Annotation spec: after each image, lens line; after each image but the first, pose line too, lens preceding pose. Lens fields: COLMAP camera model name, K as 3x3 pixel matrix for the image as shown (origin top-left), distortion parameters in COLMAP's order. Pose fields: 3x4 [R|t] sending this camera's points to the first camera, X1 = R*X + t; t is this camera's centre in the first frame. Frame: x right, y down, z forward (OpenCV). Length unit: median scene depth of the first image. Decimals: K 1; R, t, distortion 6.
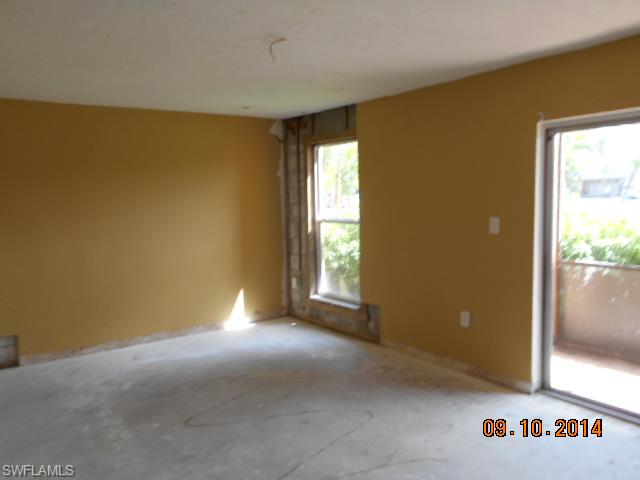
lens RADIAL K [[516.1, 0, 320.7], [0, 516.1, 248.3], [0, 0, 1]] dist [-0.004038, 0.000061]
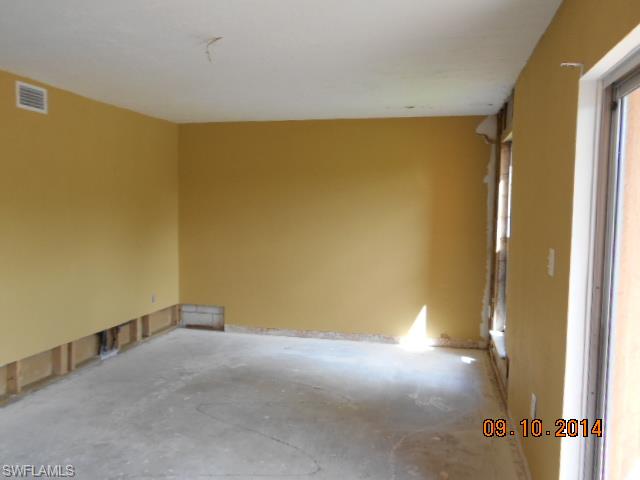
lens RADIAL K [[499.7, 0, 316.4], [0, 499.7, 247.4], [0, 0, 1]] dist [-0.002035, 0.008136]
pose [[0.620341, 0.082635, -0.779967, 0.525224], [-0.100436, 0.994617, 0.025495, -0.037095], [0.777875, 0.062521, 0.625301, 0.378399]]
